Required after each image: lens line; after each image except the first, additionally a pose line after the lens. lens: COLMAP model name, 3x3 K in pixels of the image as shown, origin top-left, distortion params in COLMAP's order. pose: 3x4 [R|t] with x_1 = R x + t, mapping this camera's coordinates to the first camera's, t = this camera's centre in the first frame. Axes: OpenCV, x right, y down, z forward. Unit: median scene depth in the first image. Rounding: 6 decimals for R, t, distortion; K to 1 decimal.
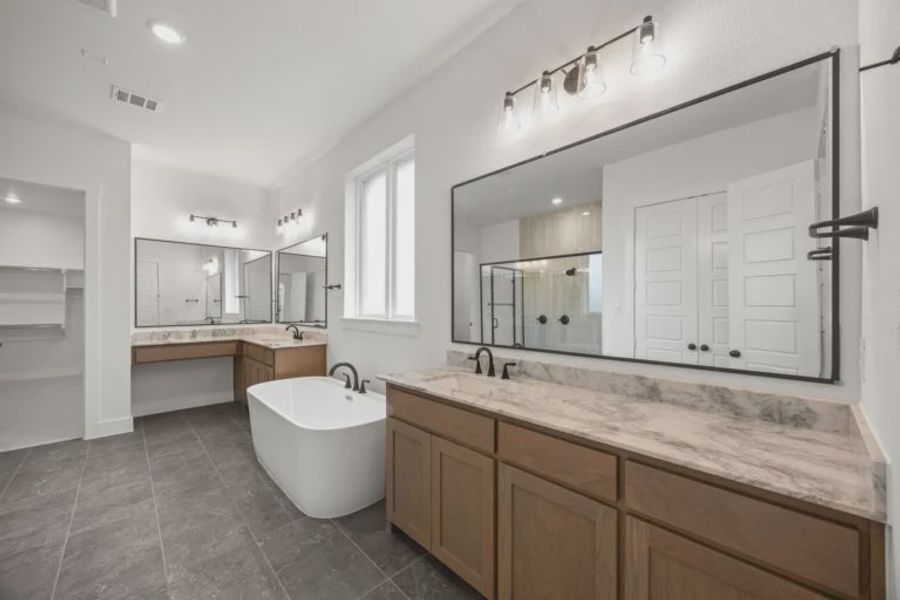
lens RADIAL K [[337.2, 0, 444.2], [0, 337.2, 306.2], [0, 0, 1]] dist [-0.000908, -0.000088]
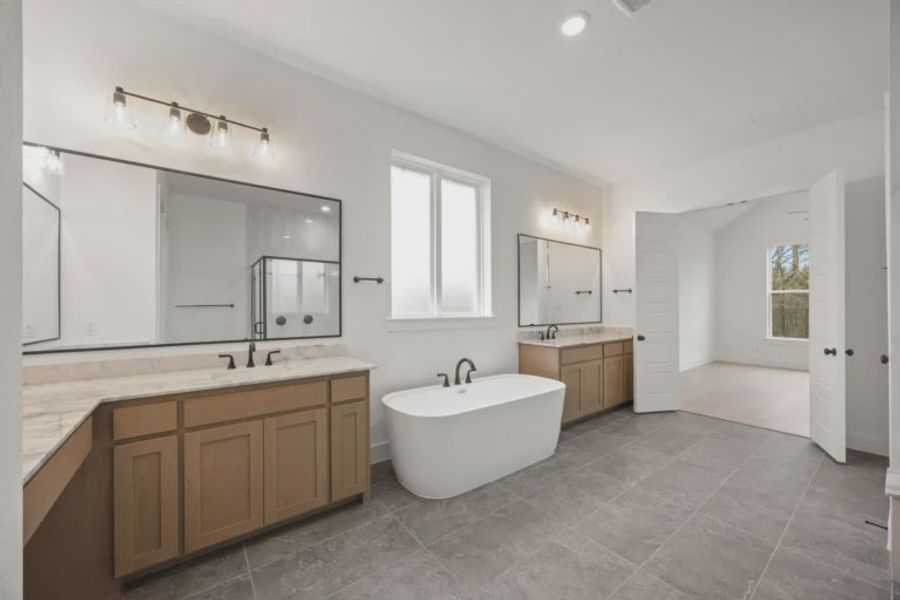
lens RADIAL K [[342.6, 0, 456.1], [0, 342.6, 305.9], [0, 0, 1]] dist [0.001078, 0.000029]
pose [[0.107288, 0.000809, 0.994228, -2.069046], [0.003849, 0.999992, -0.001229, 0.004217], [-0.994221, 0.003959, 0.107284, 1.382407]]
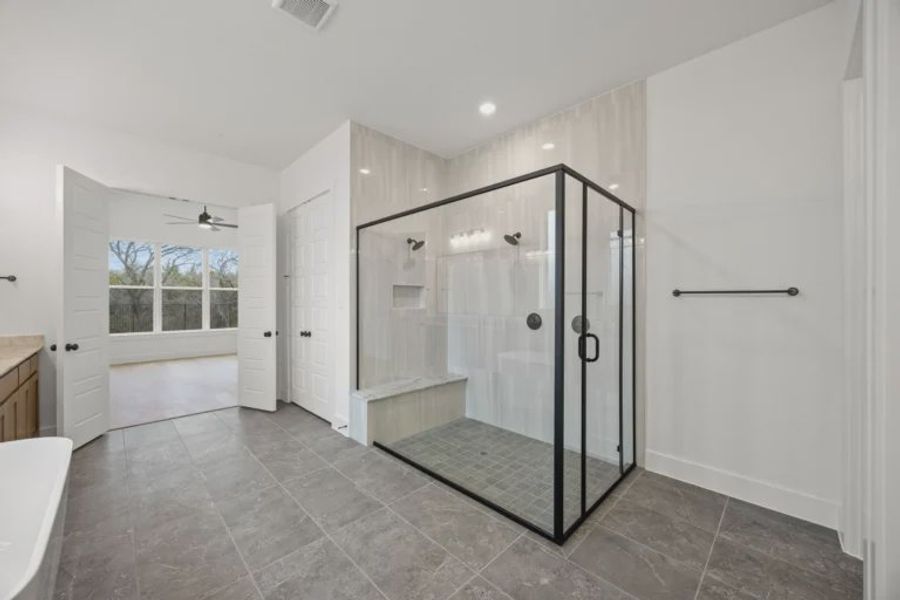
lens RADIAL K [[345.8, 0, 450.0], [0, 345.8, 300.0], [0, 0, 1]] dist [0.000424, -0.000013]
pose [[-0.999779, 0.003150, -0.020789, -1.464875], [0.003069, 0.999988, 0.003926, -0.002373], [0.020801, 0.003862, -0.999776, 2.021351]]
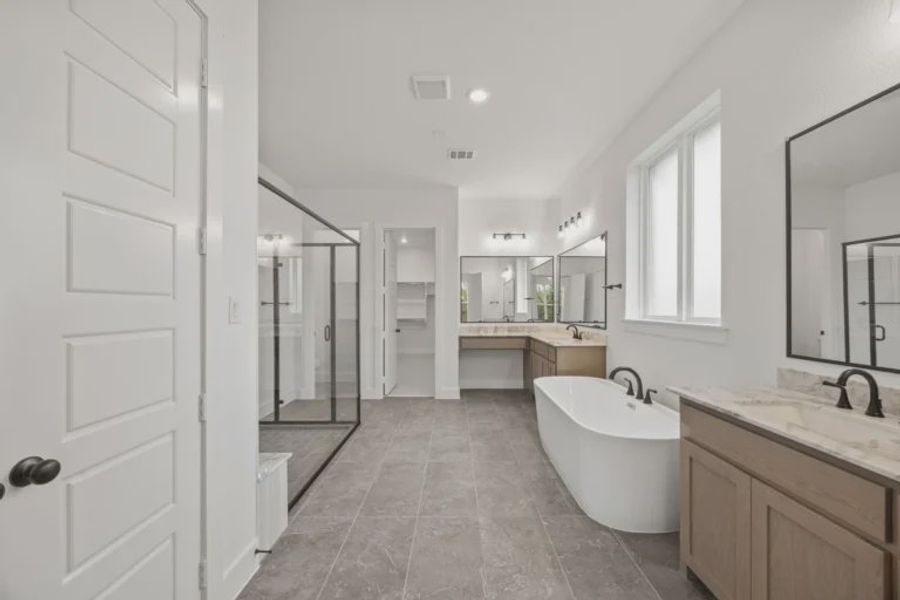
lens RADIAL K [[342.6, 0, 456.1], [0, 342.6, 305.9], [0, 0, 1]] dist [0.001078, 0.000029]
pose [[0.727522, -0.003121, -0.686078, 0.013722], [0.001352, 0.999994, -0.003116, 0.000005], [0.686083, 0.001339, 0.727522, -0.014319]]
